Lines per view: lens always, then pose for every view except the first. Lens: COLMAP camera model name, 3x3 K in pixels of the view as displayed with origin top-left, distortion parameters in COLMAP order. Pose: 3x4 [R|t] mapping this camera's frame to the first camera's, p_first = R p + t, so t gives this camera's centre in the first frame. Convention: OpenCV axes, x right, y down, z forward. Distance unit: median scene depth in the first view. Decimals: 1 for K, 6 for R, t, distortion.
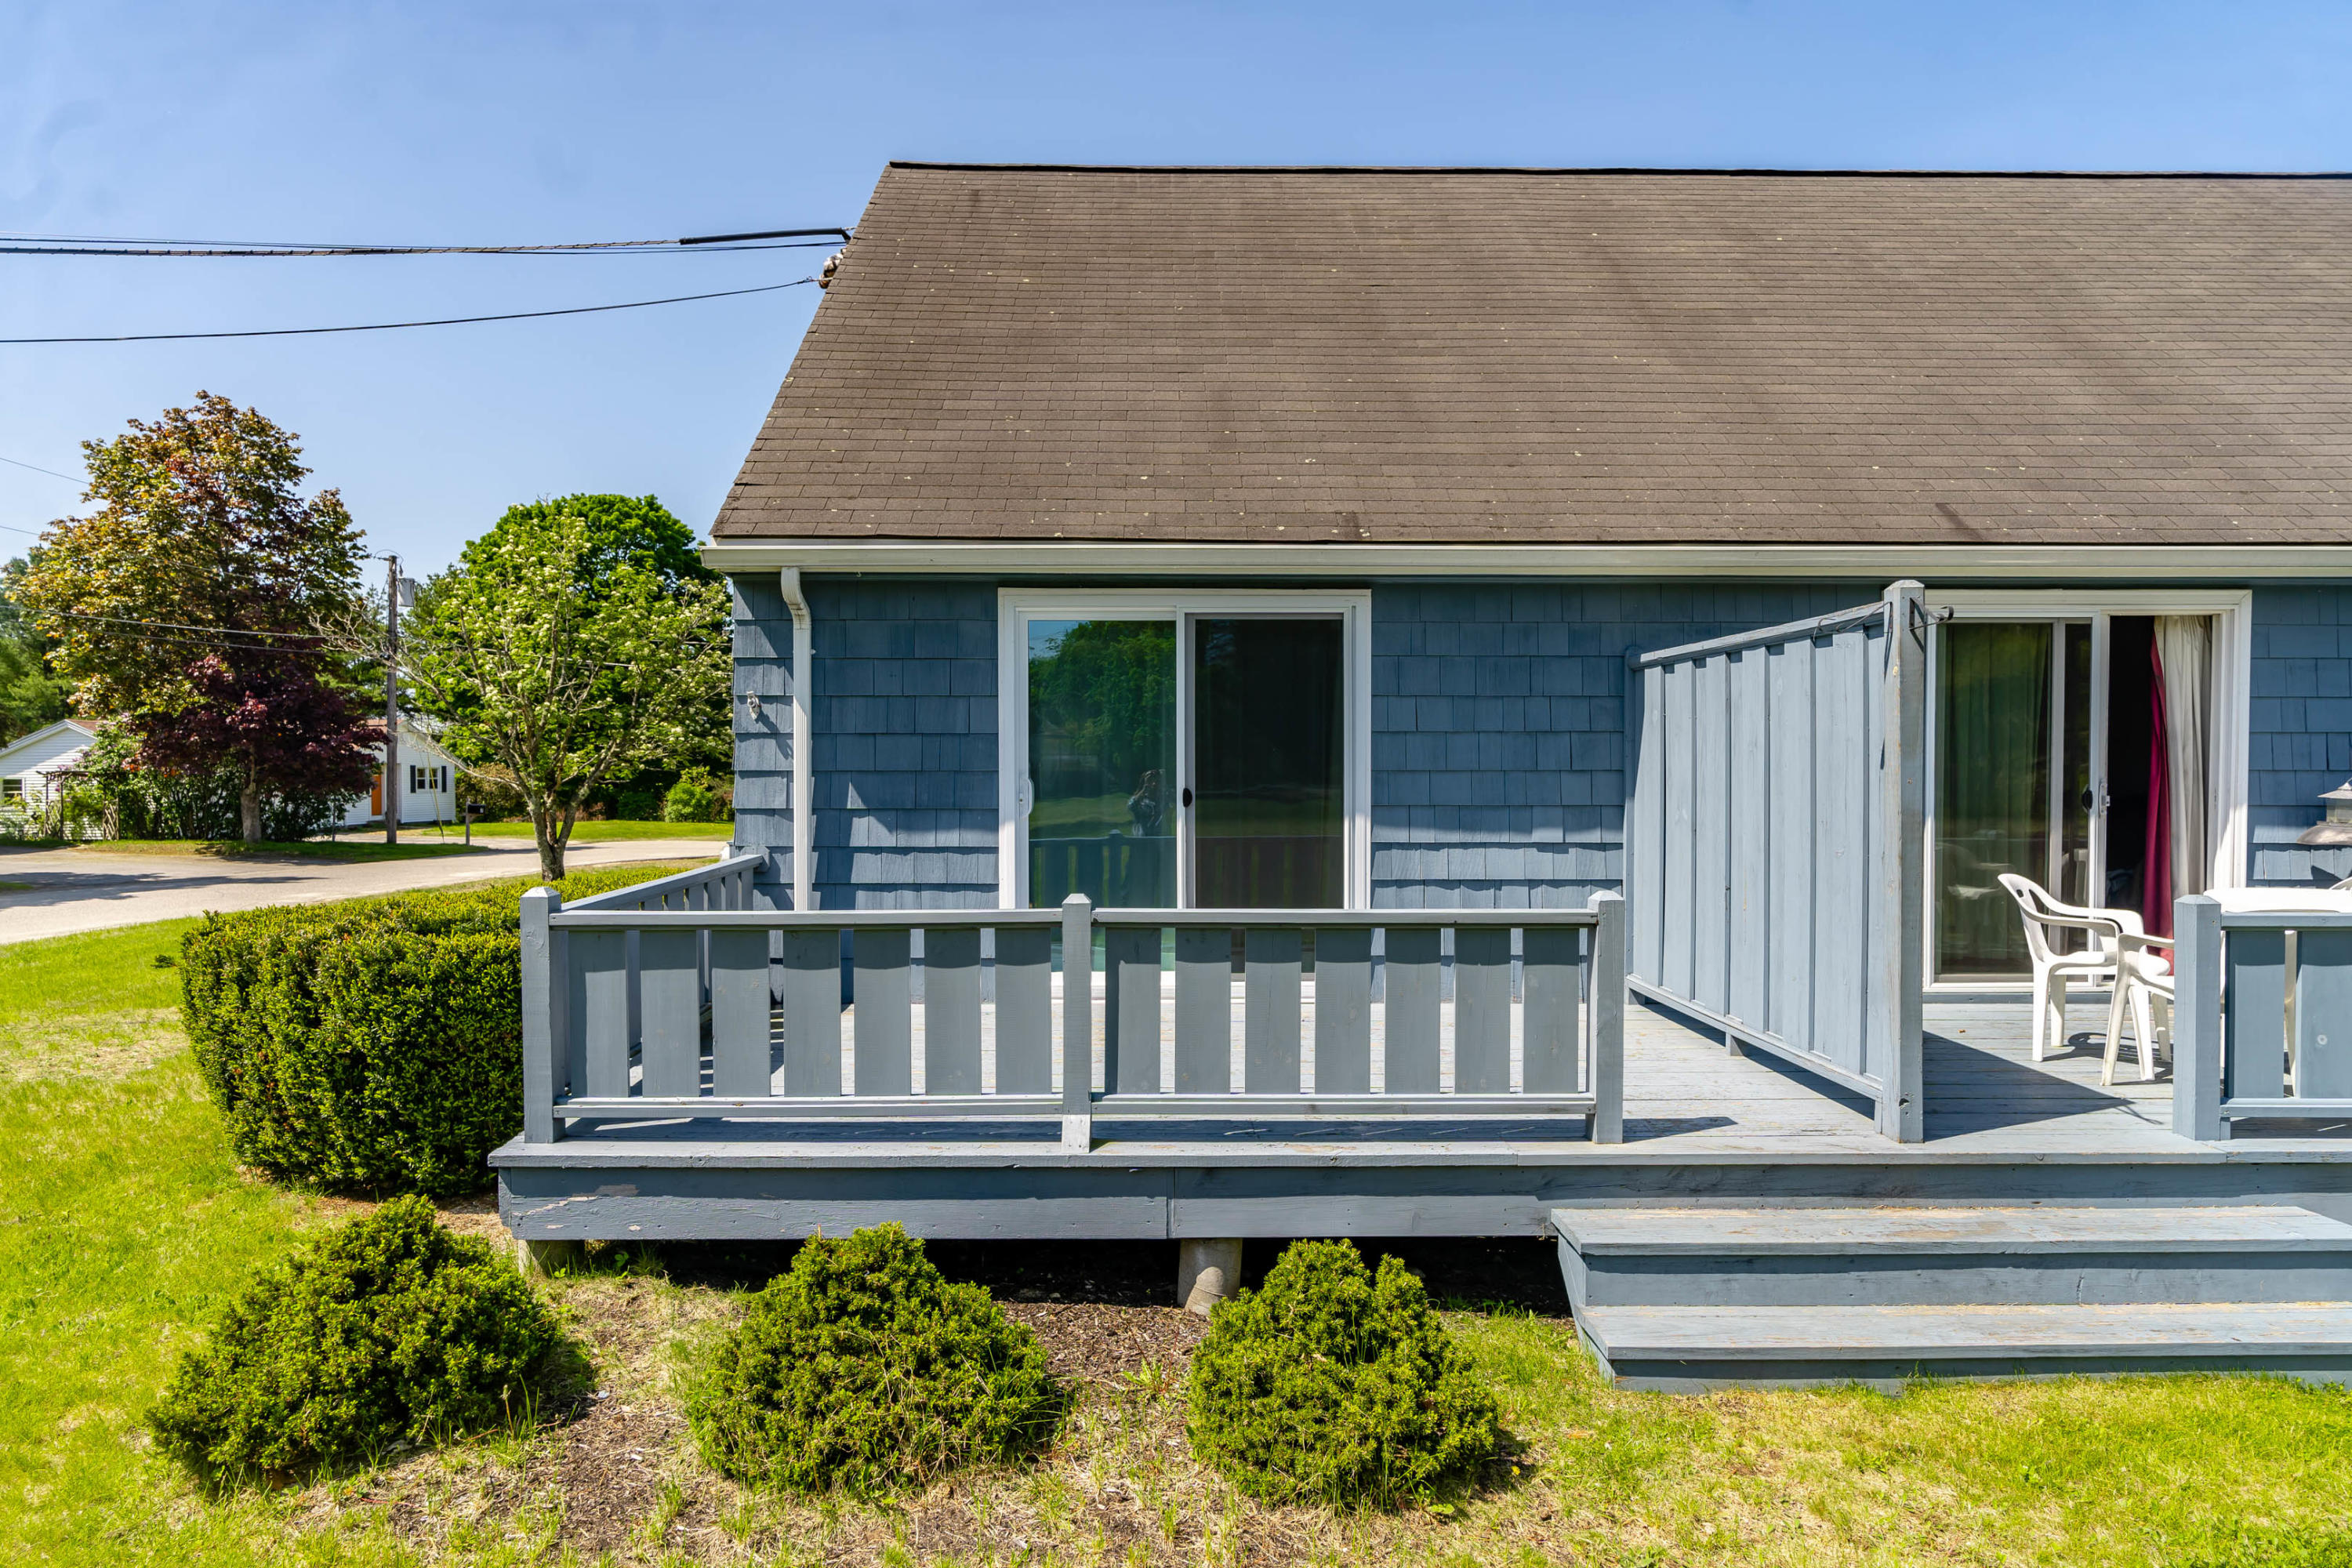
lens RADIAL K [[1243.7, 0, 1174.2], [0, 1243.7, 790.5], [0, 0, 1]] dist [0.003670, 0.000130]
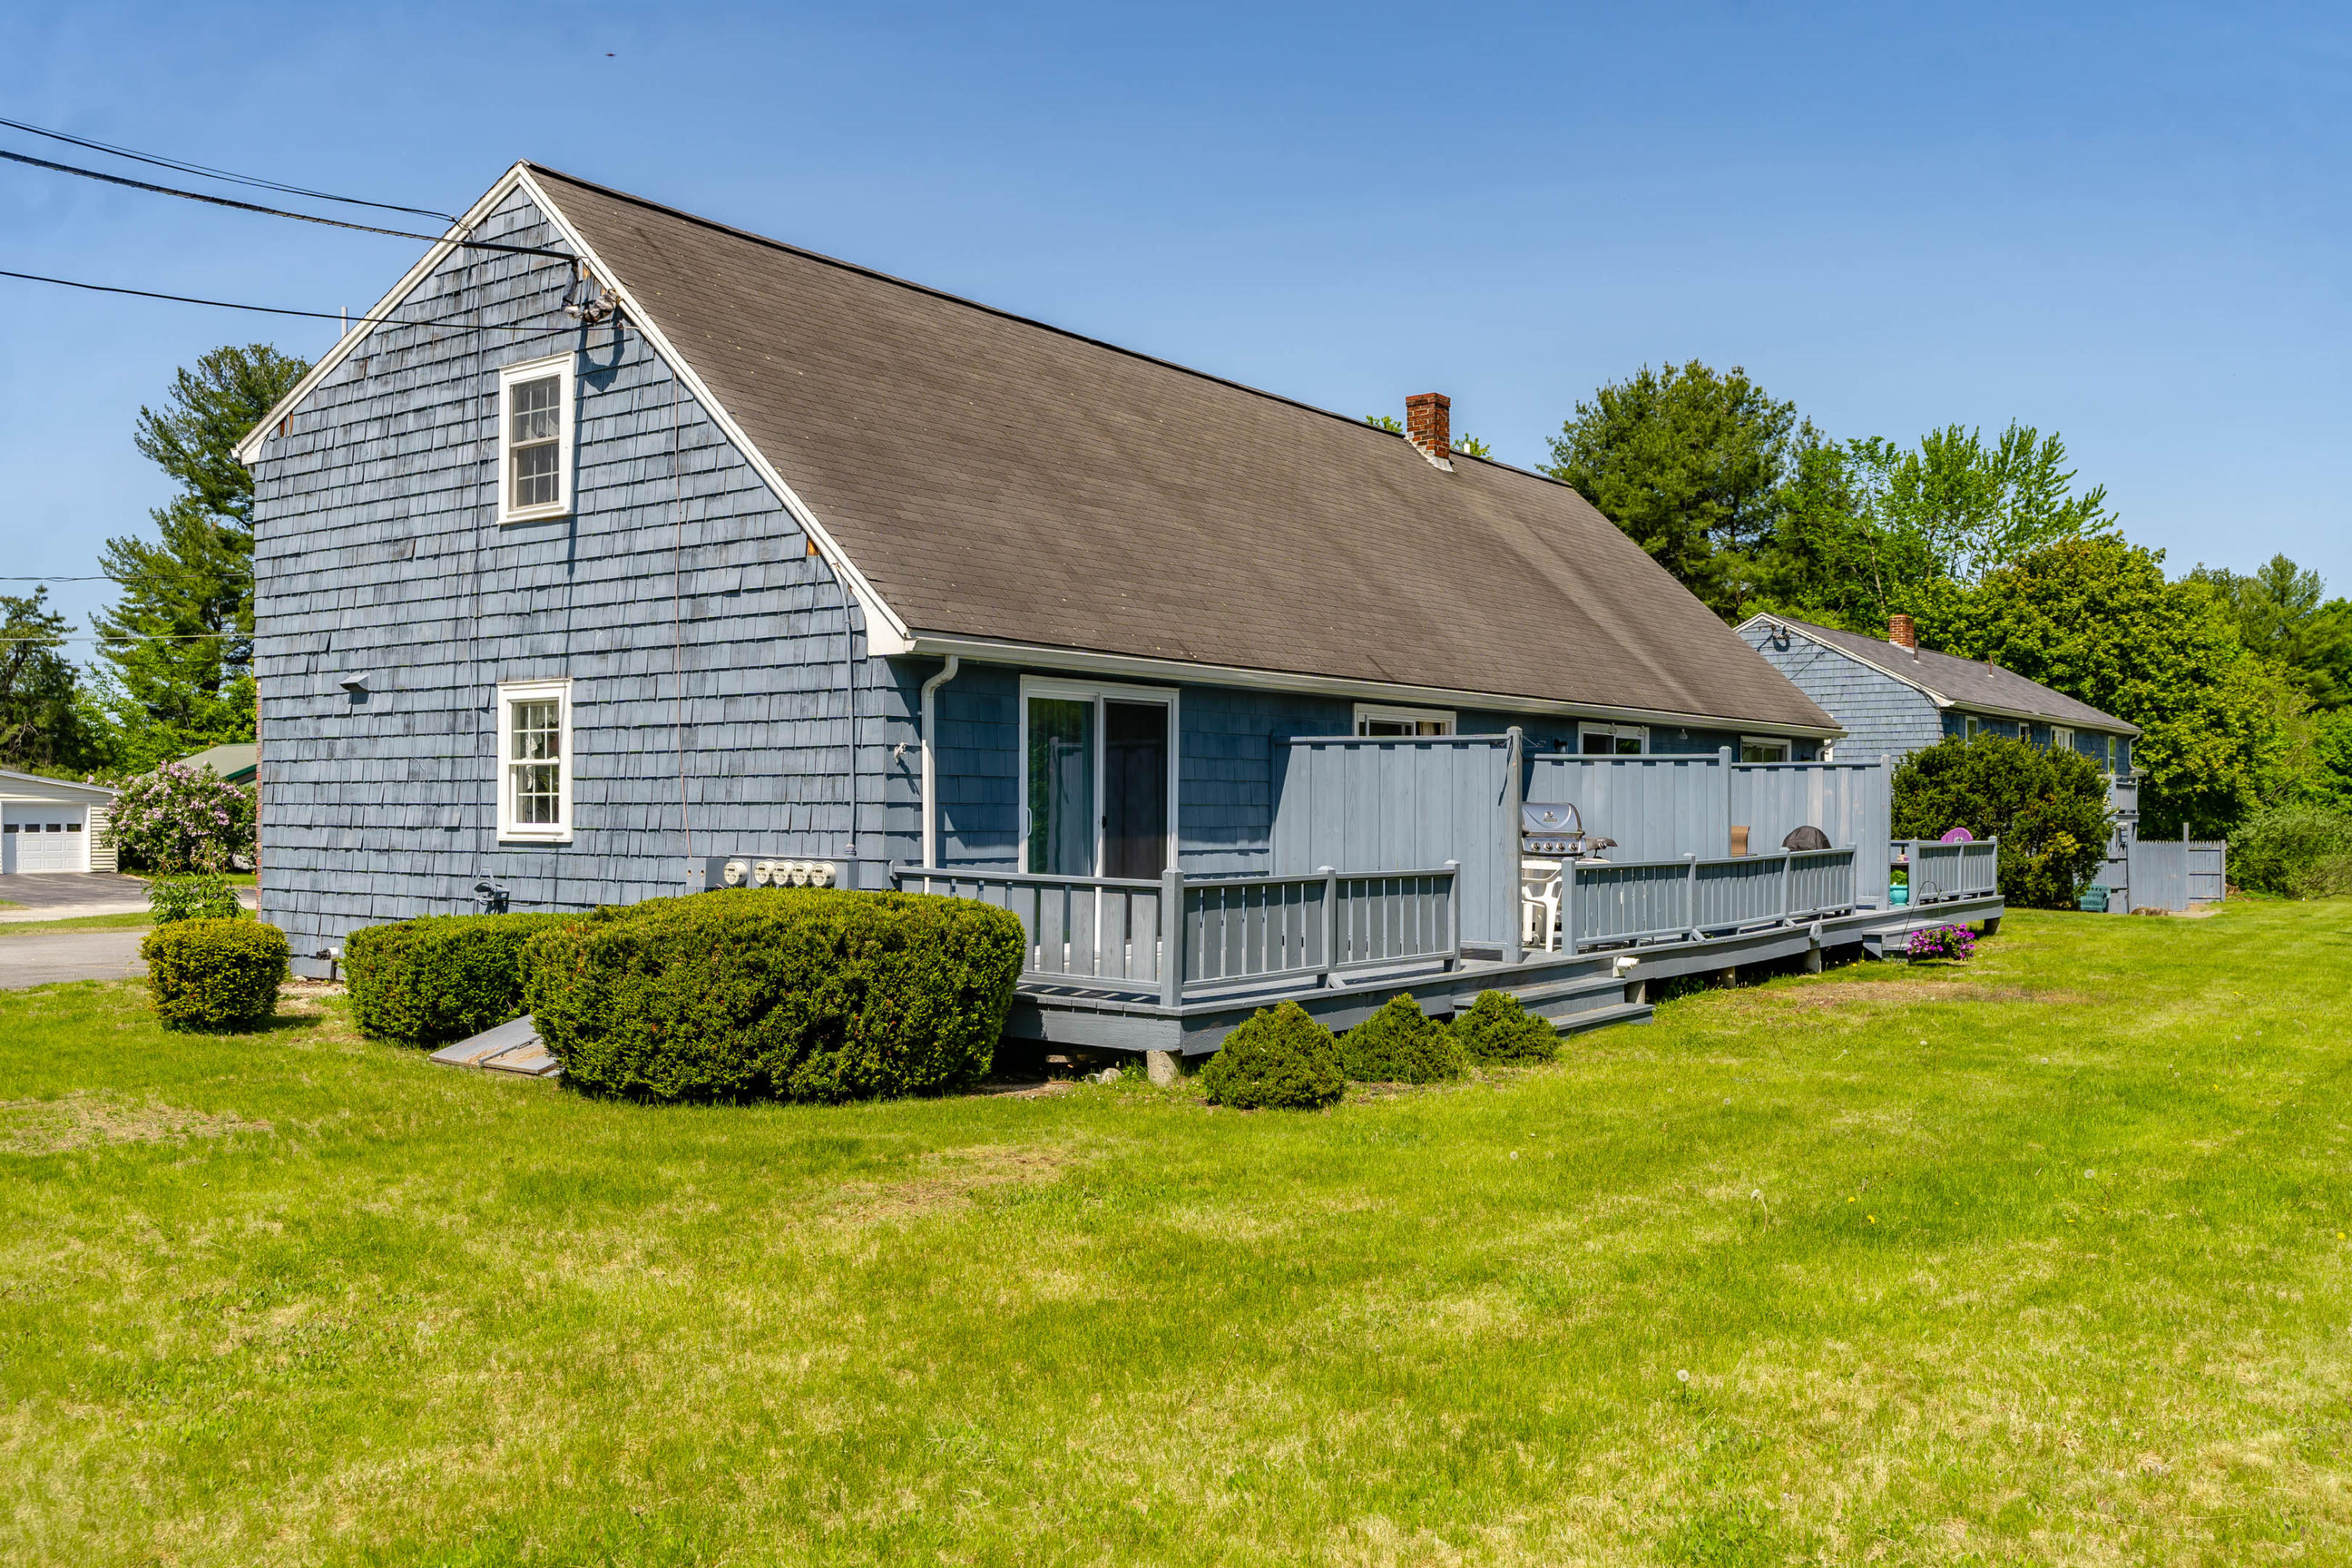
lens RADIAL K [[1965.9, 0, 1181.4], [0, 1965.9, 788.8], [0, 0, 1]] dist [0.014137, 0.000181]
pose [[0.609525, 0.009883, 0.792705, -1.794093], [0.007218, 0.999812, -0.018015, 0.008721], [-0.792734, 0.016702, 0.609339, -0.503245]]
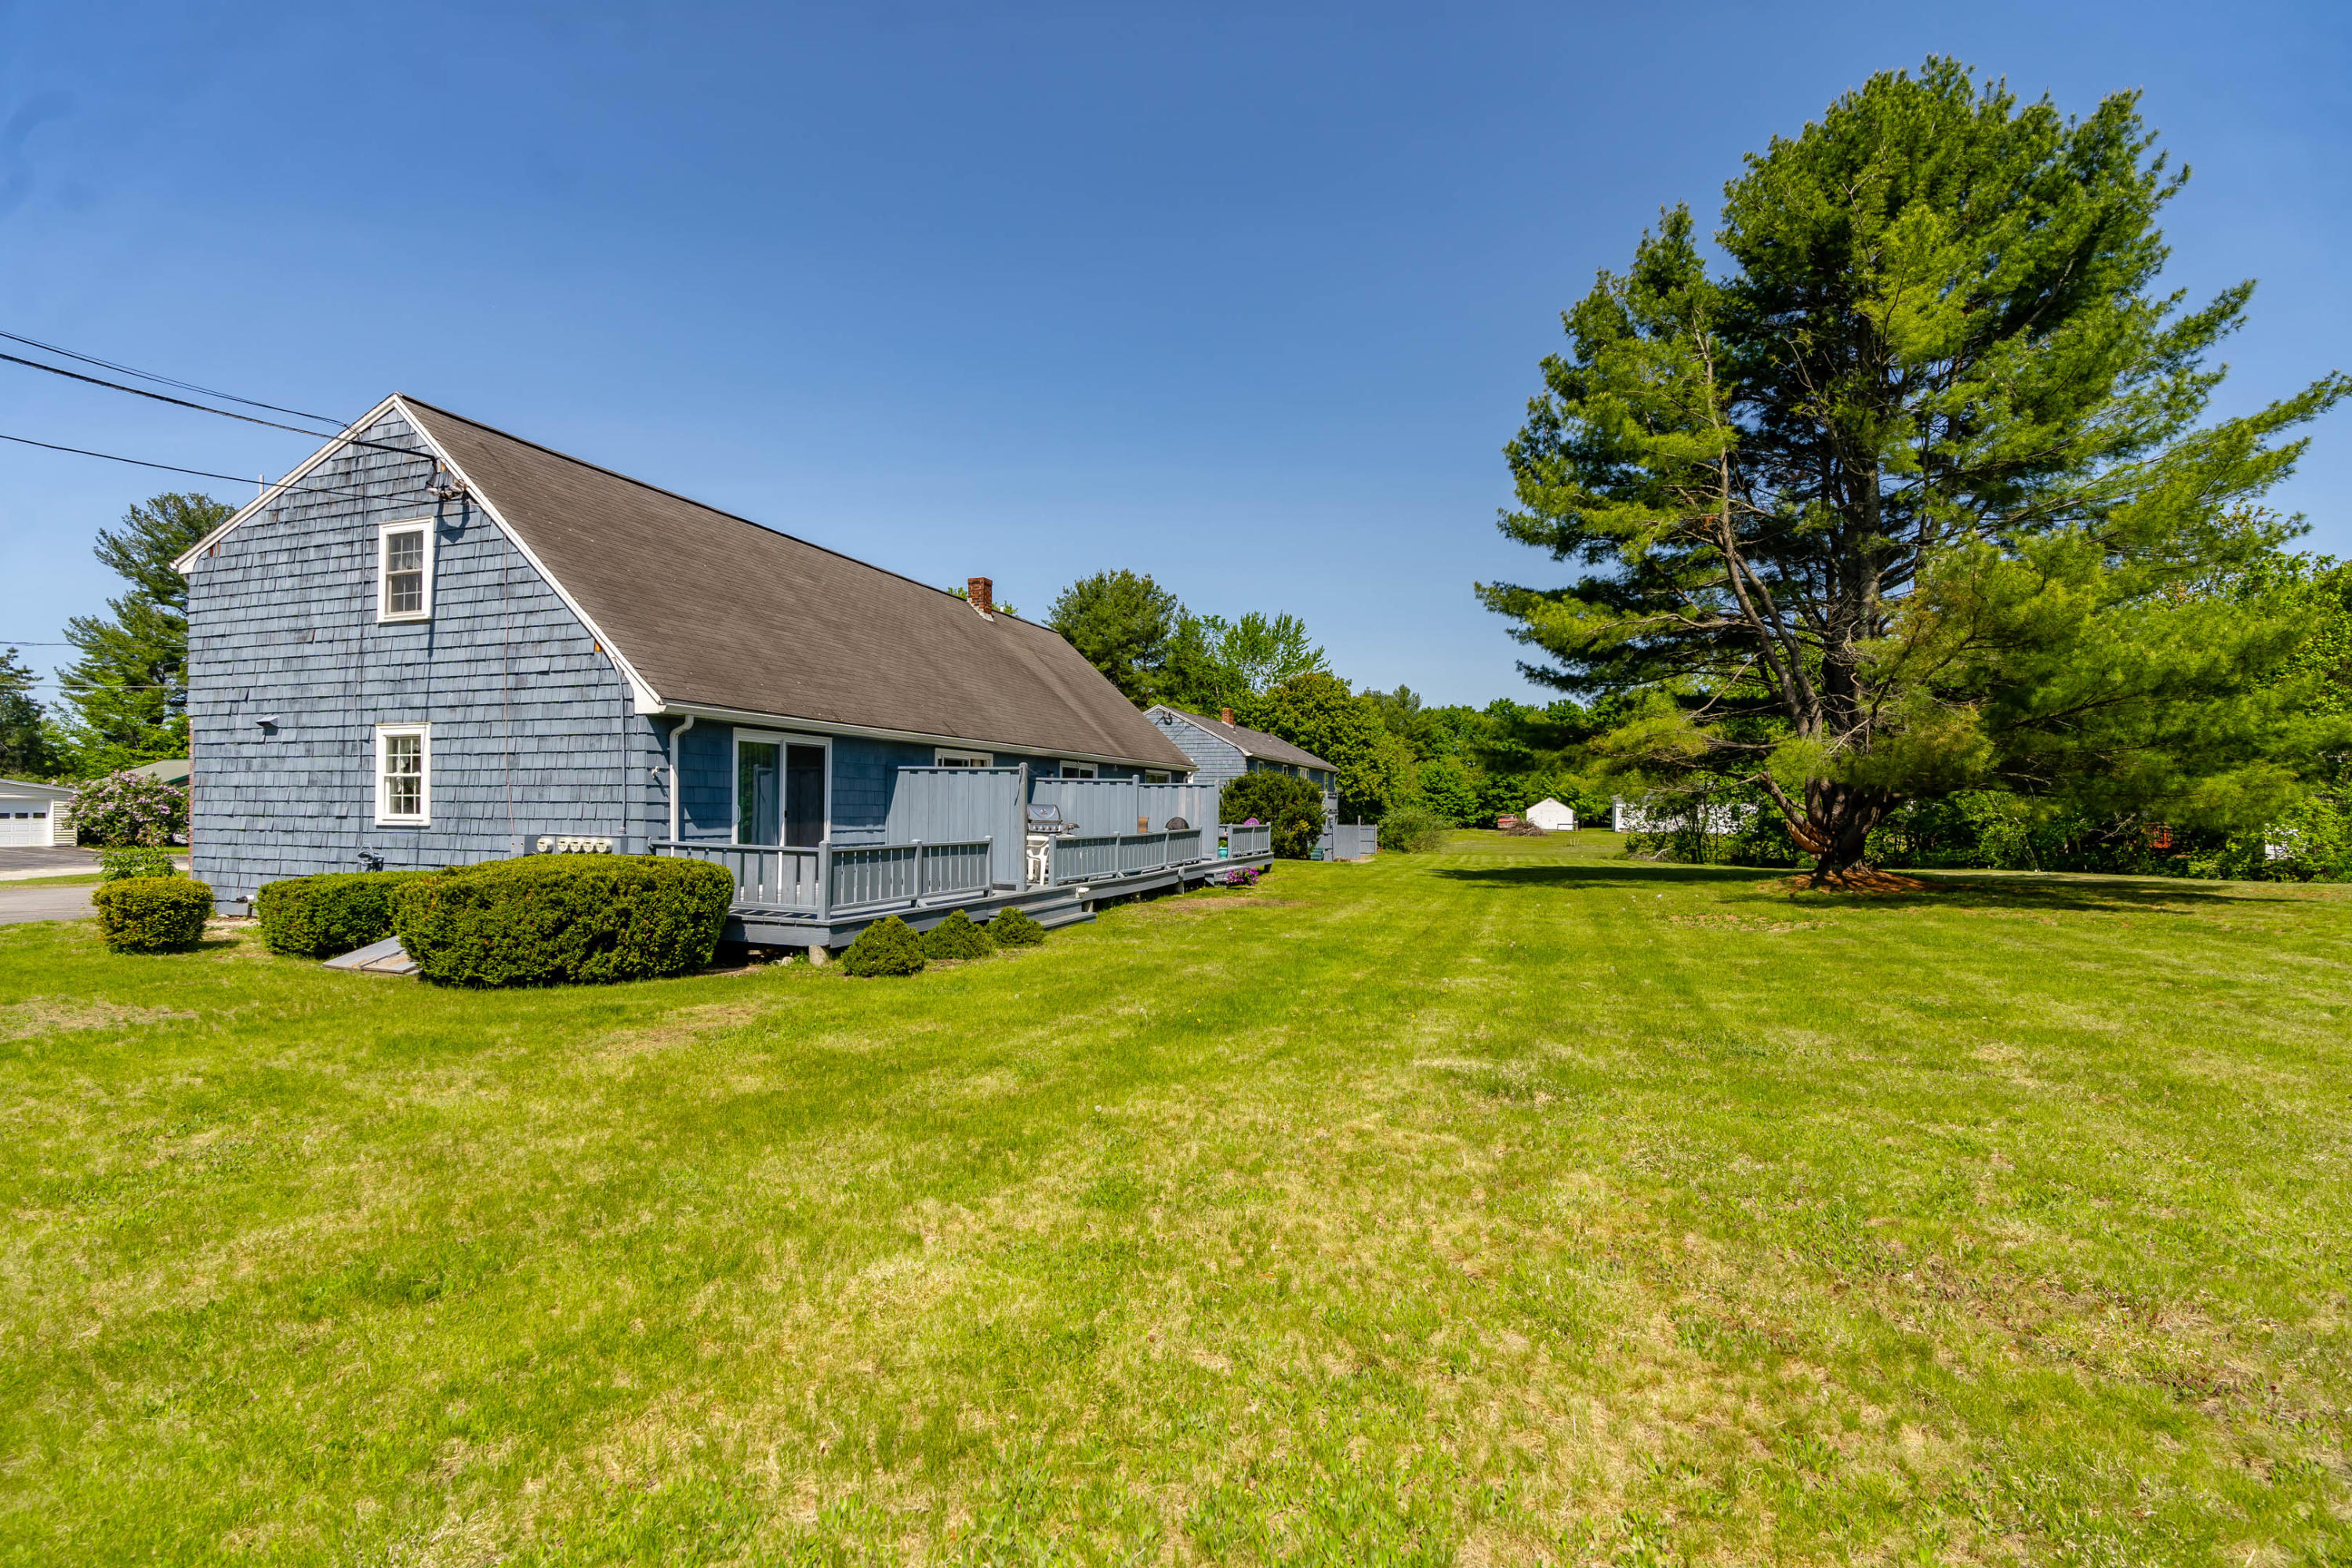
lens RADIAL K [[1083.3, 0, 1167.4], [0, 1083.3, 795.6], [0, 0, 1]] dist [-0.000437, 0.001528]
pose [[0.354406, 0.014016, 0.934987, -1.795412], [0.004451, 0.999851, -0.016676, 0.008014], [-0.935081, 0.010072, 0.354291, -0.523783]]
